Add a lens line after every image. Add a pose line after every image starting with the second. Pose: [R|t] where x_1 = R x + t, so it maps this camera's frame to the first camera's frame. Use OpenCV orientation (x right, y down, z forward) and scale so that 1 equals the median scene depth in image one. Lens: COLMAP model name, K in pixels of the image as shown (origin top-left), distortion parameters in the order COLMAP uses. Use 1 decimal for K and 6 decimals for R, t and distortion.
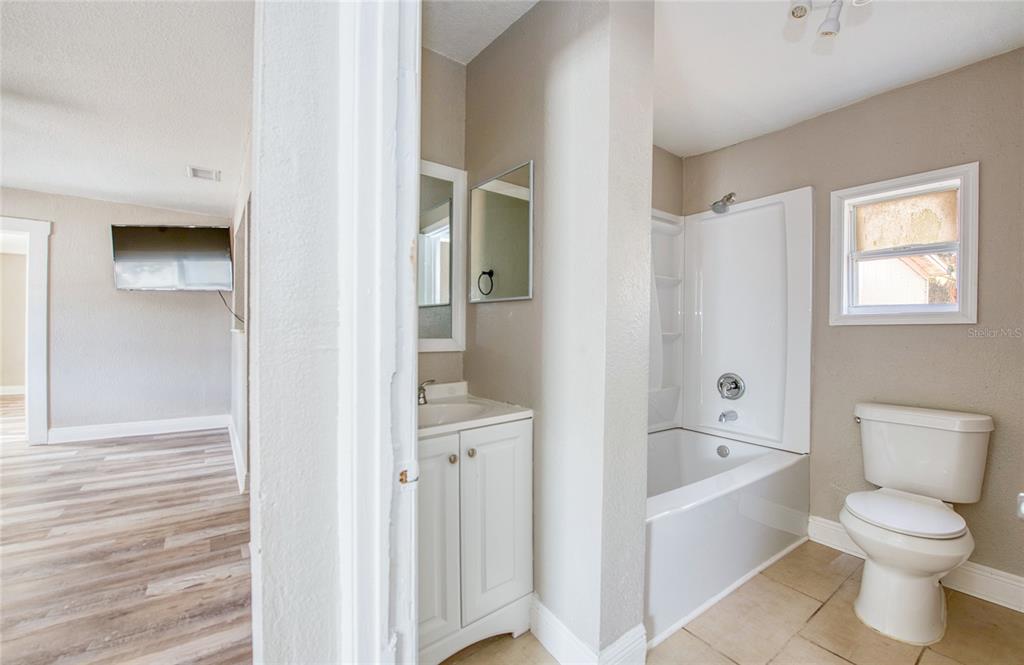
lens RADIAL K [[422.0, 0, 512.0], [0, 422.0, 332.5], [0, 0, 1]] dist [-0.019684, 0.000110]
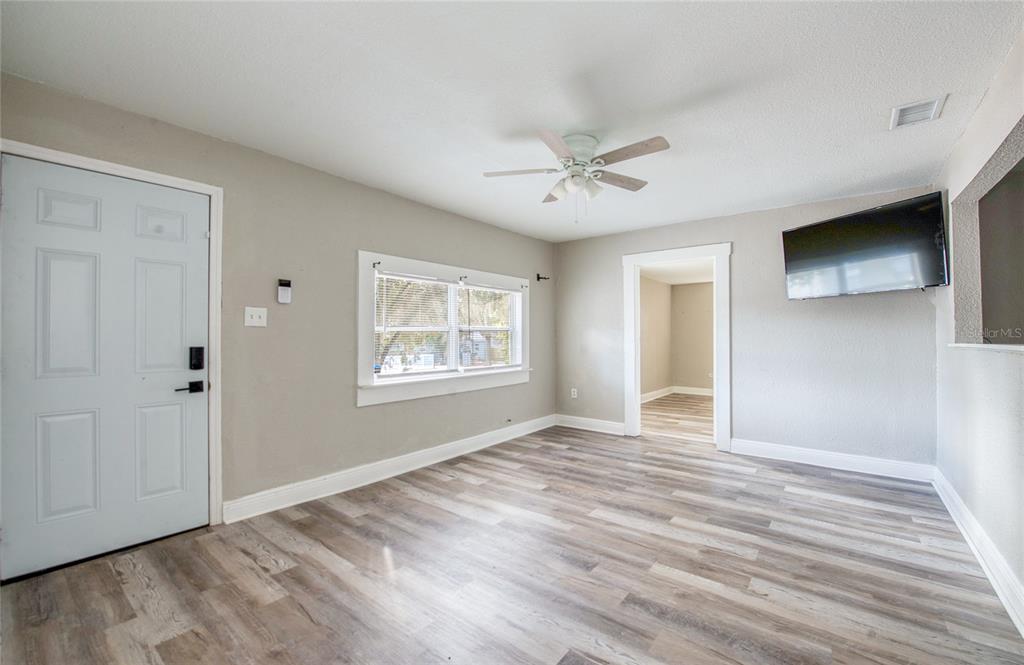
lens RADIAL K [[435.0, 0, 512.0], [0, 435.0, 332.5], [0, 0, 1]] dist [-0.011054, -0.000878]
pose [[0.282725, -0.020849, -0.958974, -0.301559], [-0.008196, 0.999675, -0.024150, -0.002886], [0.959166, 0.014688, 0.282462, 0.202154]]
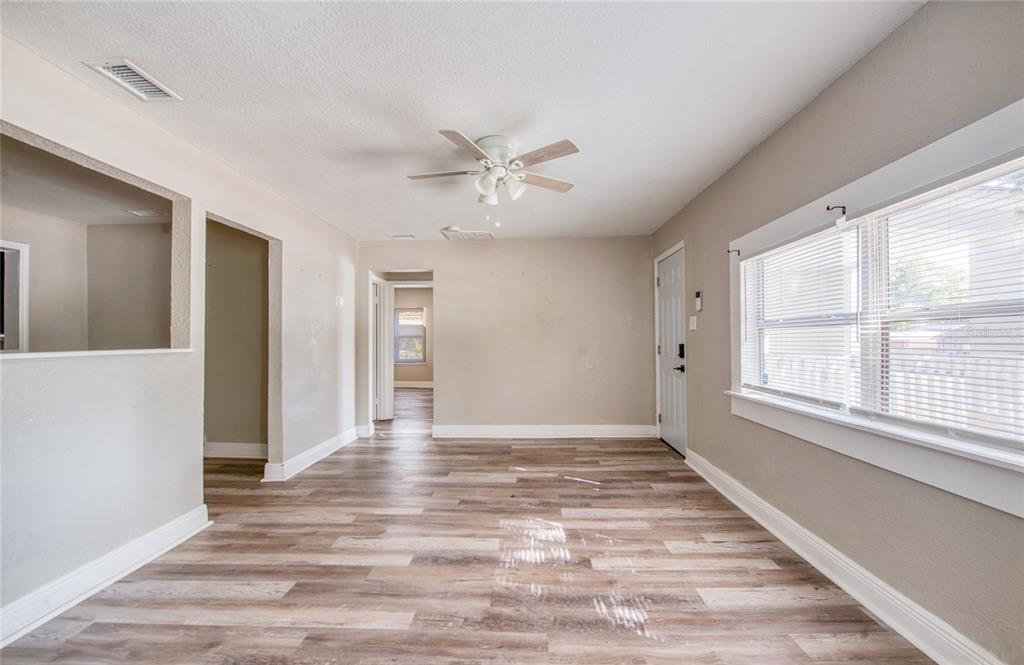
lens RADIAL K [[435.0, 0, 512.0], [0, 435.0, 332.5], [0, 0, 1]] dist [-0.011054, -0.000878]
pose [[-0.783111, 0.007174, 0.621841, -1.707834], [0.009302, 0.999957, 0.000178, -0.039558], [-0.621813, 0.005924, -0.783143, 1.274810]]
